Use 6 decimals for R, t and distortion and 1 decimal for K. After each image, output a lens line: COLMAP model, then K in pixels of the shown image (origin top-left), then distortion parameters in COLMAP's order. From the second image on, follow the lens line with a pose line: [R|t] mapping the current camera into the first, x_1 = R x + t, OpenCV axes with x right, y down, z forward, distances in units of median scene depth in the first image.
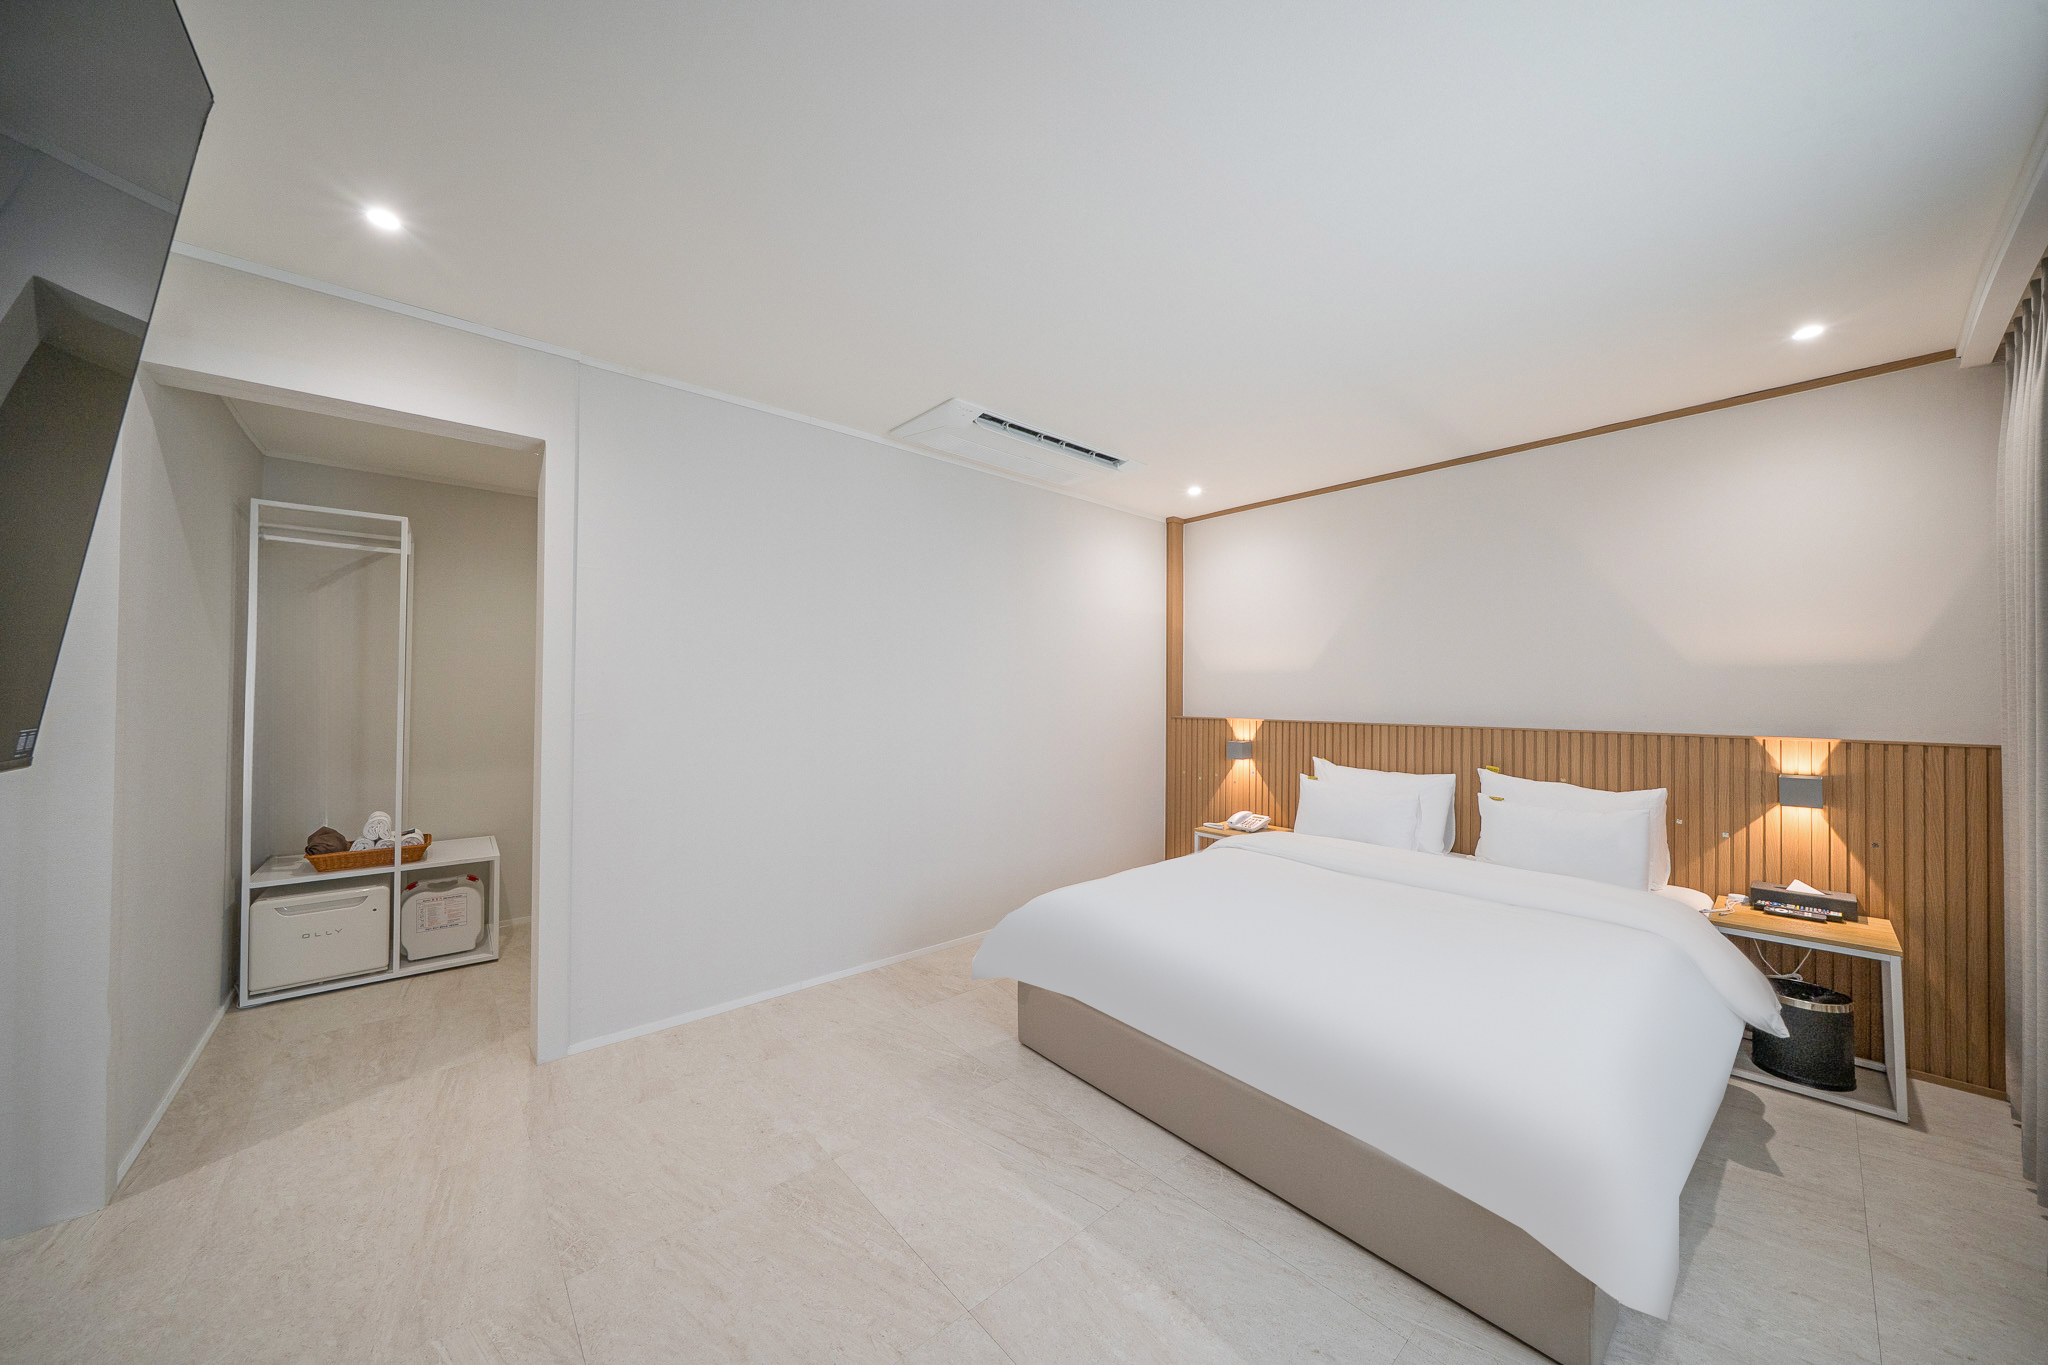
lens RADIAL K [[706.3, 0, 1018.9], [0, 706.3, 681.5], [0, 0, 1]] dist [-0.000748, 0.000056]
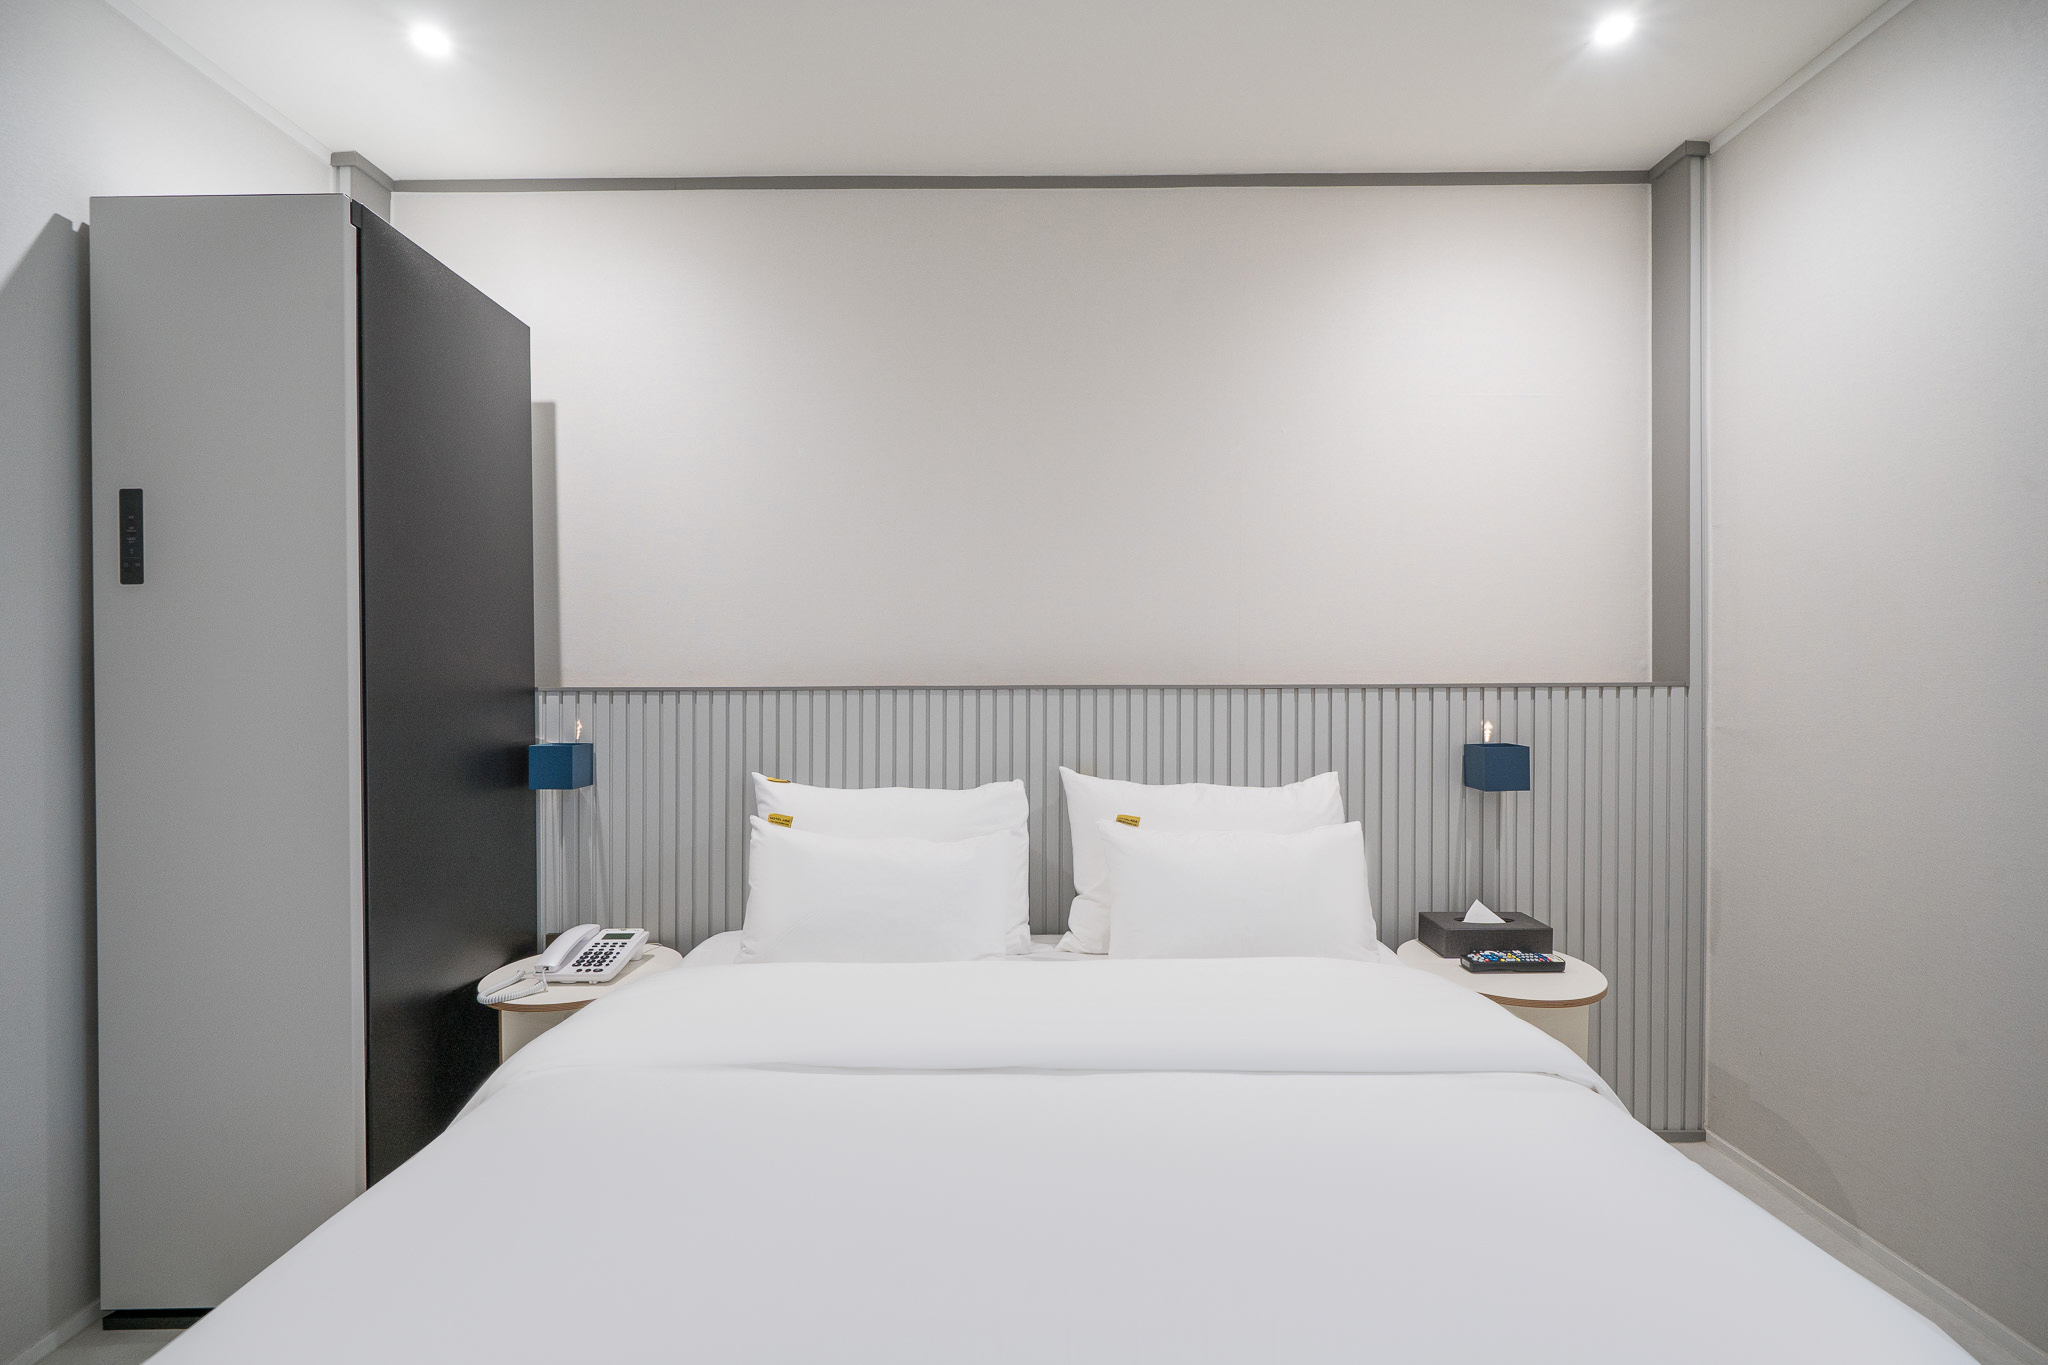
lens RADIAL K [[900.6, 0, 1023.5], [0, 900.6, 676.1], [0, 0, 1]] dist [0.001223, 0.000301]
pose [[0.665580, -0.018188, 0.746105, 0.136888], [-0.001862, 0.999659, 0.026030, 0.039237], [-0.746325, -0.018715, 0.665319, 0.586112]]
